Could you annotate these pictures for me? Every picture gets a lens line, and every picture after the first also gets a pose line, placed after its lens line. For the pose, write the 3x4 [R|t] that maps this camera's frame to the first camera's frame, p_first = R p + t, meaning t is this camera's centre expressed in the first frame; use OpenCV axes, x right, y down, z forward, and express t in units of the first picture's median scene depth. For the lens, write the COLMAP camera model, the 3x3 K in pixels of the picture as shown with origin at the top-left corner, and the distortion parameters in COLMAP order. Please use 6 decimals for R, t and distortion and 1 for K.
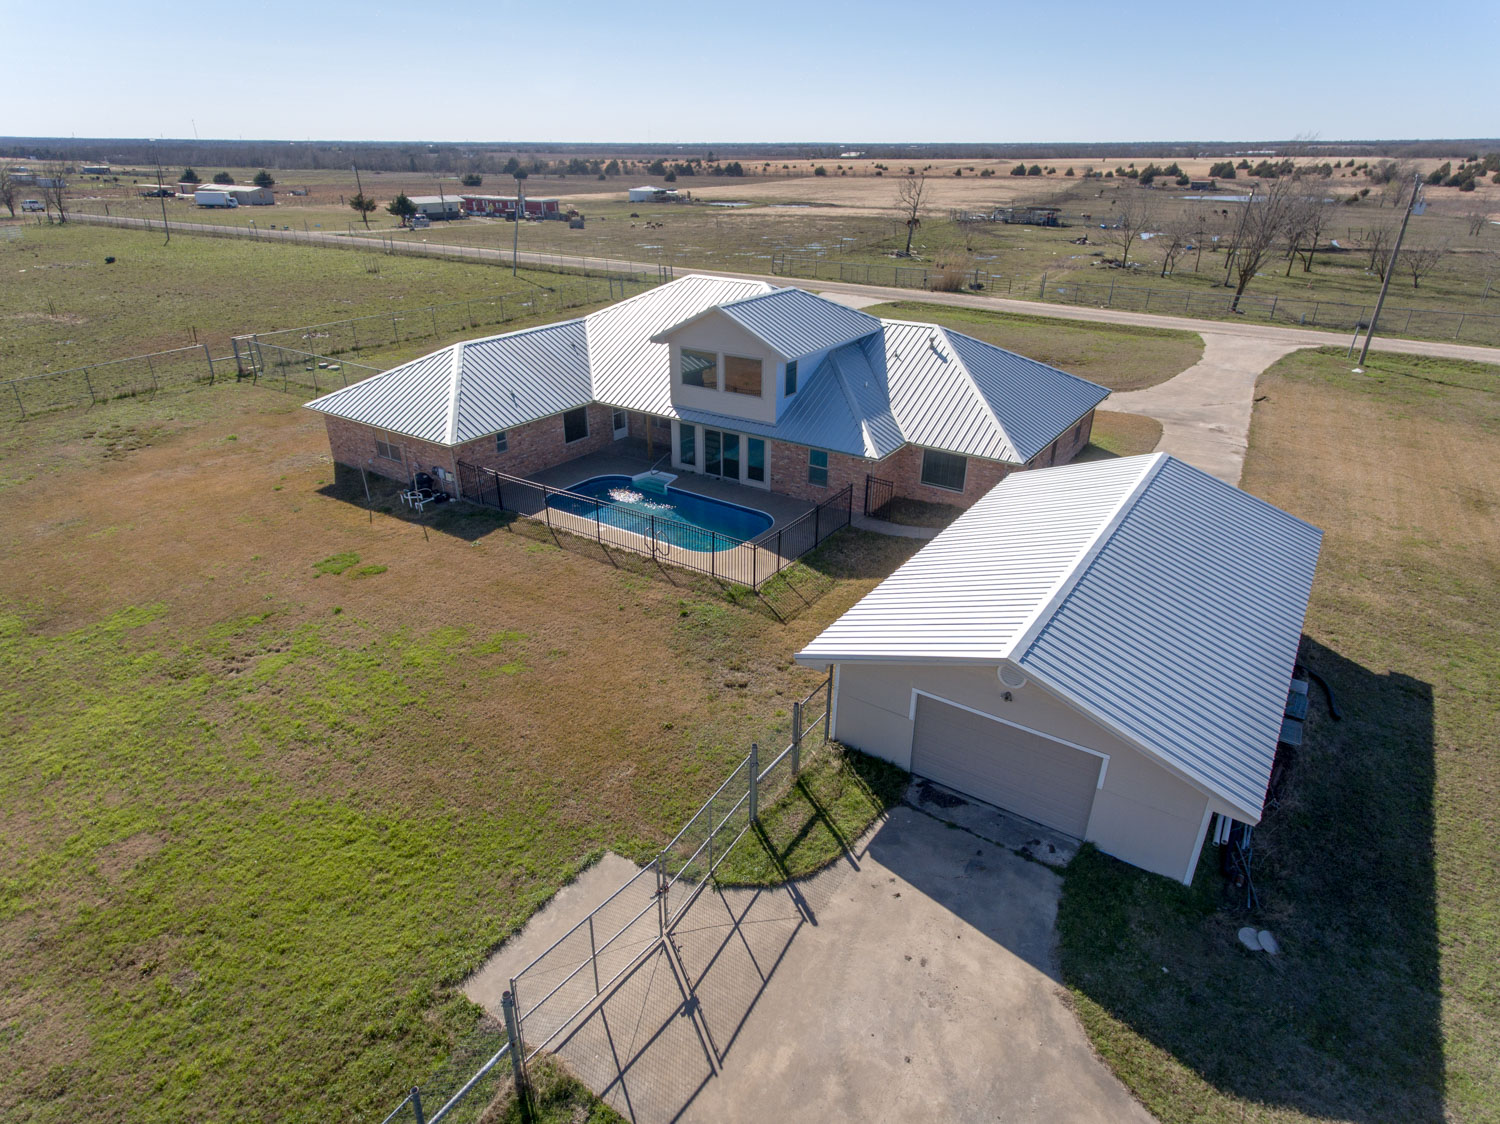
lens RADIAL K [[854.4, 0, 750.3], [0, 854.4, 601.7], [0, 0, 1]] dist [0.014342, 0.000473]
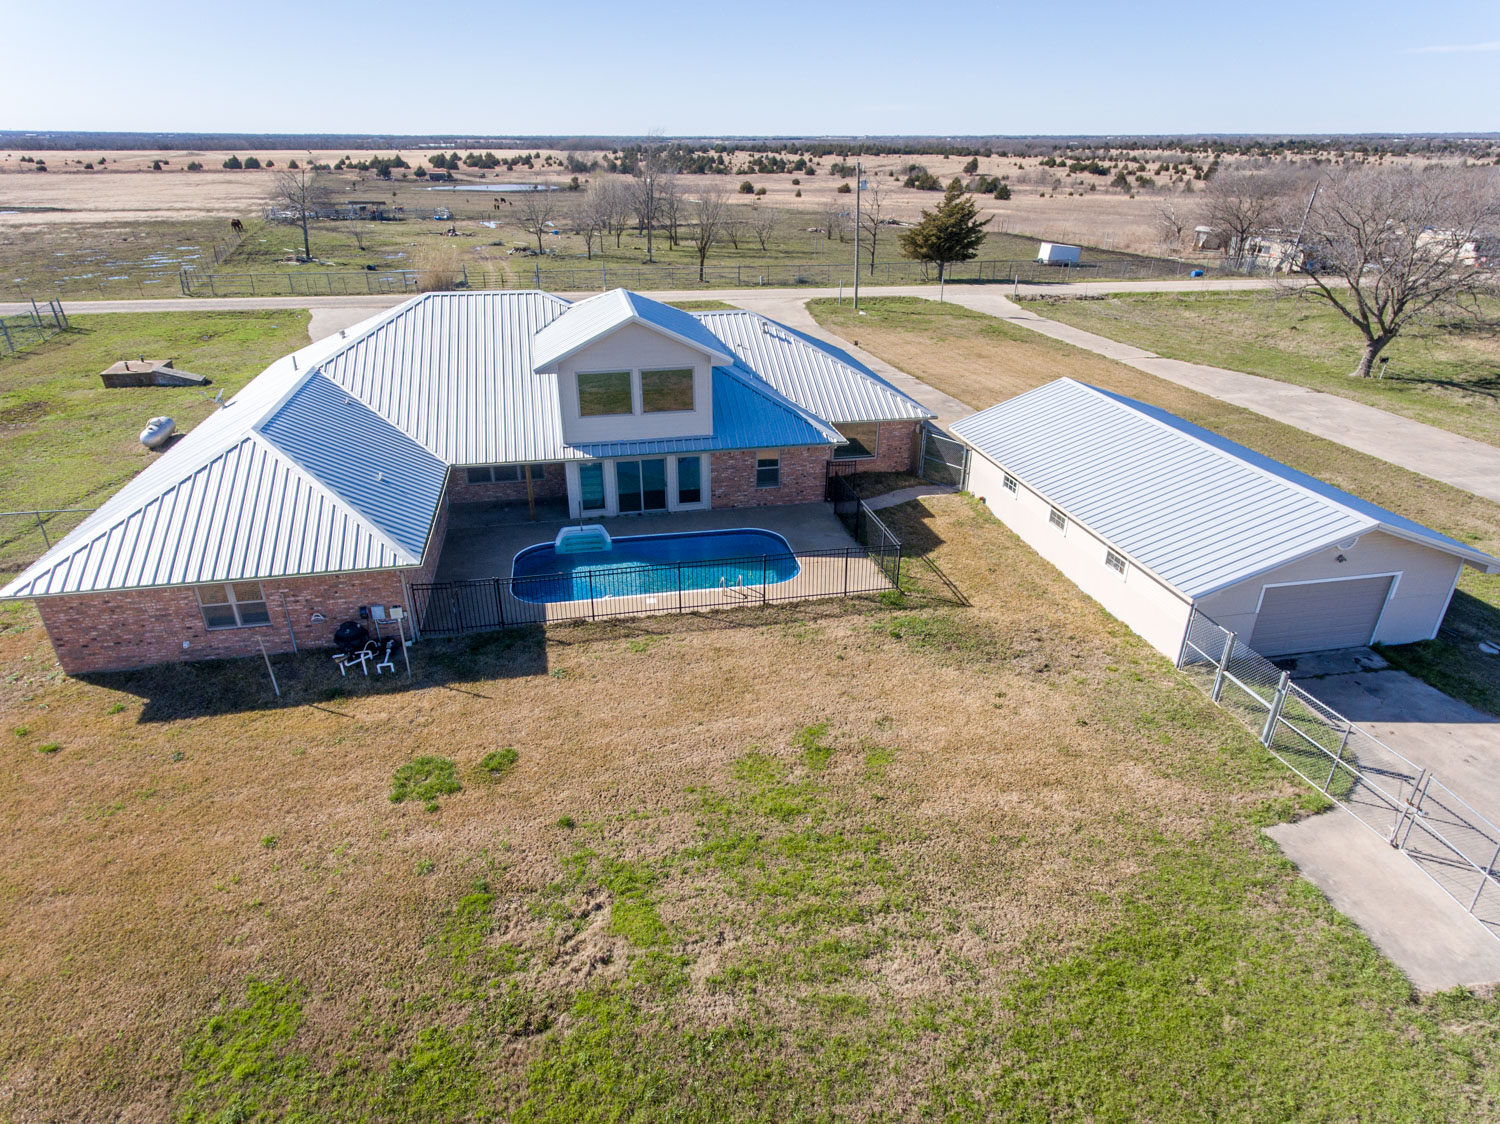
lens RADIAL K [[888.9, 0, 750.0], [0, 888.9, 562.0], [0, 0, 1]] dist [0.019363, 0.000095]
pose [[0.697503, -0.308784, 0.646640, -0.572062], [0.337805, 0.937522, 0.083310, -0.140827], [-0.631964, 0.160329, 0.758233, 0.268414]]
